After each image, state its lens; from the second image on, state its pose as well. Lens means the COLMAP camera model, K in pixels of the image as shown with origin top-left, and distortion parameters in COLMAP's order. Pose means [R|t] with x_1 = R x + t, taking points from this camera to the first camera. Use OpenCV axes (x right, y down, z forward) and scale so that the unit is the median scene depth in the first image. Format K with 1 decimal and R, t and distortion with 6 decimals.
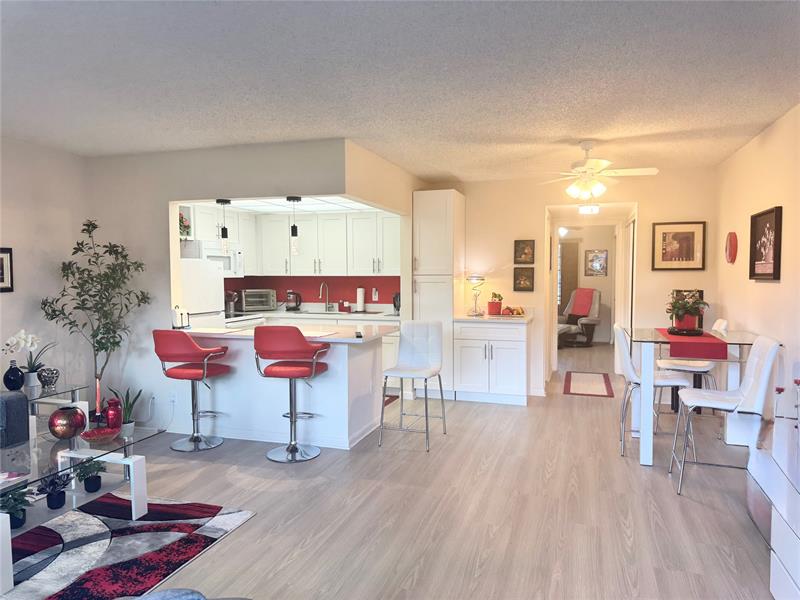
lens RADIAL K [[561.2, 0, 397.6], [0, 561.2, 303.7], [0, 0, 1]] dist [0.101595, -0.152561]
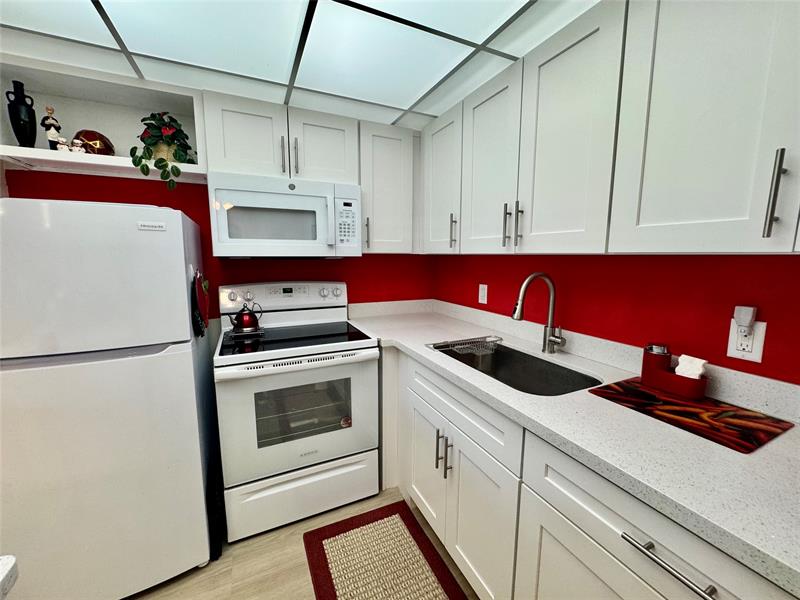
lens RADIAL K [[323.6, 0, 398.7], [0, 323.6, 297.4], [0, 0, 1]] dist [-0.002949, -0.000494]
pose [[0.688751, 0.101364, -0.717877, -0.053123], [-0.046005, 0.994293, 0.096256, -0.044799], [0.723537, -0.033270, 0.689483, 0.940003]]
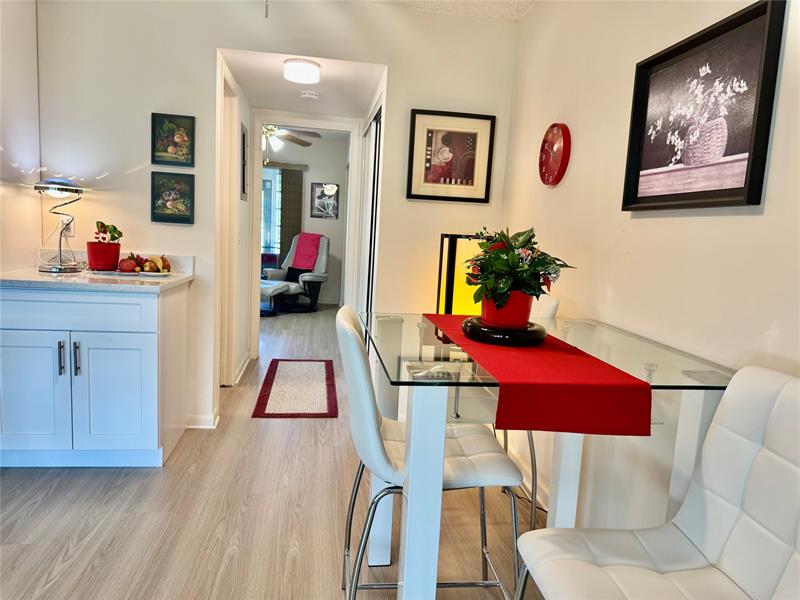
lens RADIAL K [[561.2, 0, 397.6], [0, 561.2, 303.7], [0, 0, 1]] dist [0.101595, -0.152561]
pose [[0.897750, -0.003372, 0.440493, 0.196303], [-0.036625, 0.995937, 0.082268, 0.000024], [-0.438981, -0.089990, 0.893978, 0.506479]]
